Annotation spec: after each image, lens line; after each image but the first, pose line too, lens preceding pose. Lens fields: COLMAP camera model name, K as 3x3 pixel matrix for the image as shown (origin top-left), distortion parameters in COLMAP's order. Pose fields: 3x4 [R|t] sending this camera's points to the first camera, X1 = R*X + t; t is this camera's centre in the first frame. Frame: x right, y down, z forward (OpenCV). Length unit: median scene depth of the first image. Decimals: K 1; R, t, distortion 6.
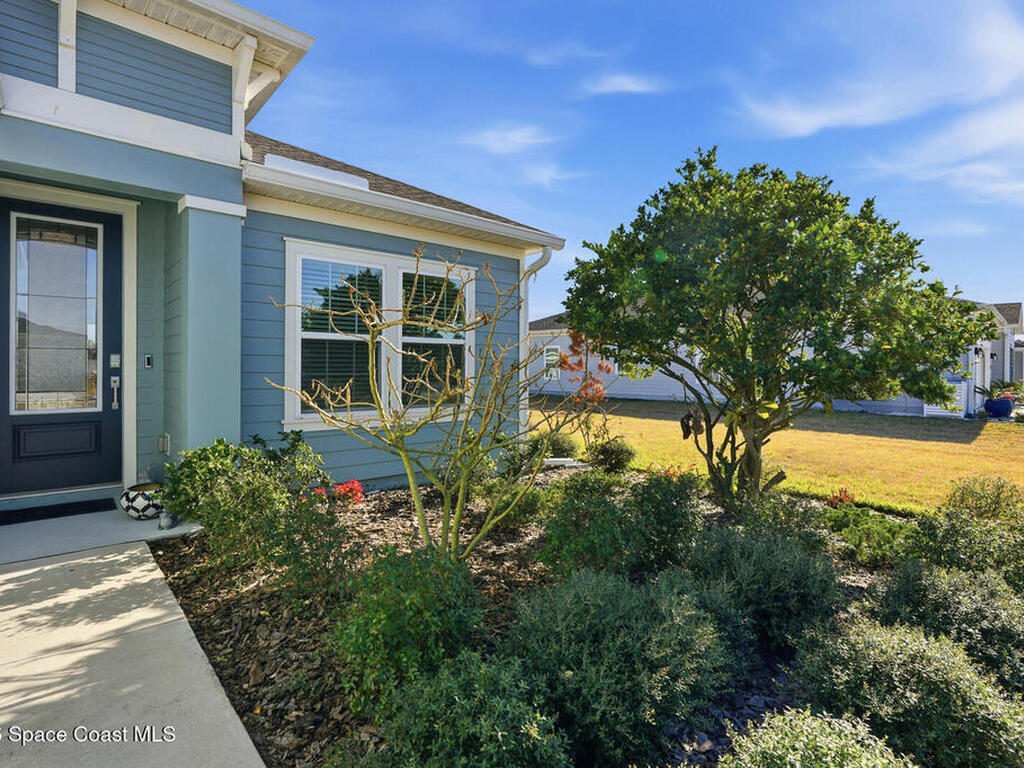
lens RADIAL K [[509.3, 0, 471.3], [0, 509.3, 362.7], [0, 0, 1]] dist [-0.002283, -0.000097]
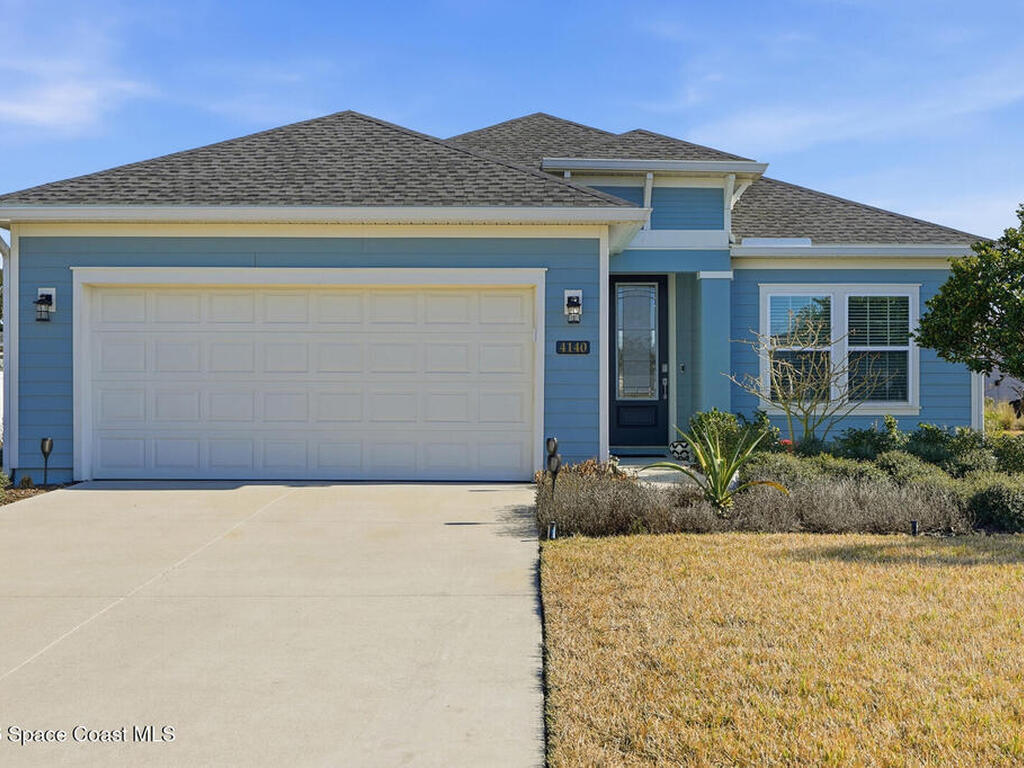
lens RADIAL K [[1385.0, 0, 512.0], [0, 1385.0, 384.0], [0, 0, 1]] dist [-0.193564, -0.001497]
pose [[0.771794, -0.009533, -0.635801, 1.674283], [0.007092, 0.999954, -0.006385, 0.069935], [0.635833, 0.000419, 0.771827, -2.634765]]
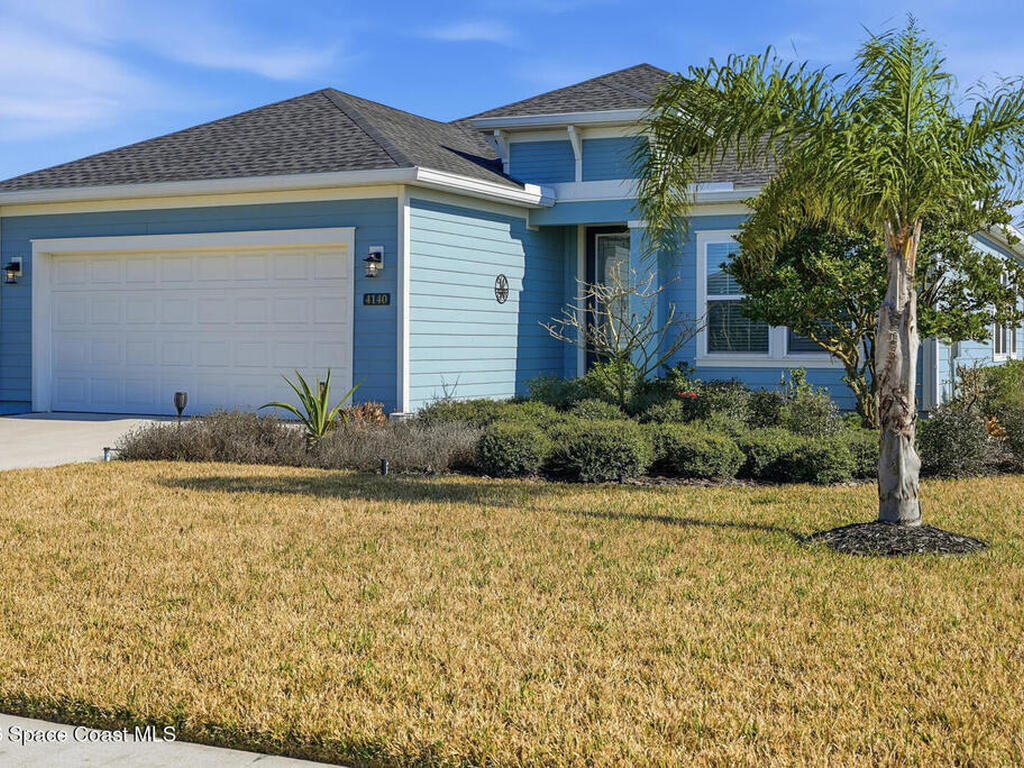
lens RADIAL K [[1413.6, 0, 512.0], [0, 1413.6, 384.0], [0, 0, 1]] dist [-0.200227, -0.002367]
pose [[0.423205, 0.022172, -0.905763, 3.147479], [0.002132, 0.999673, 0.025467, 0.089228], [0.906032, -0.012709, 0.423019, -1.209378]]
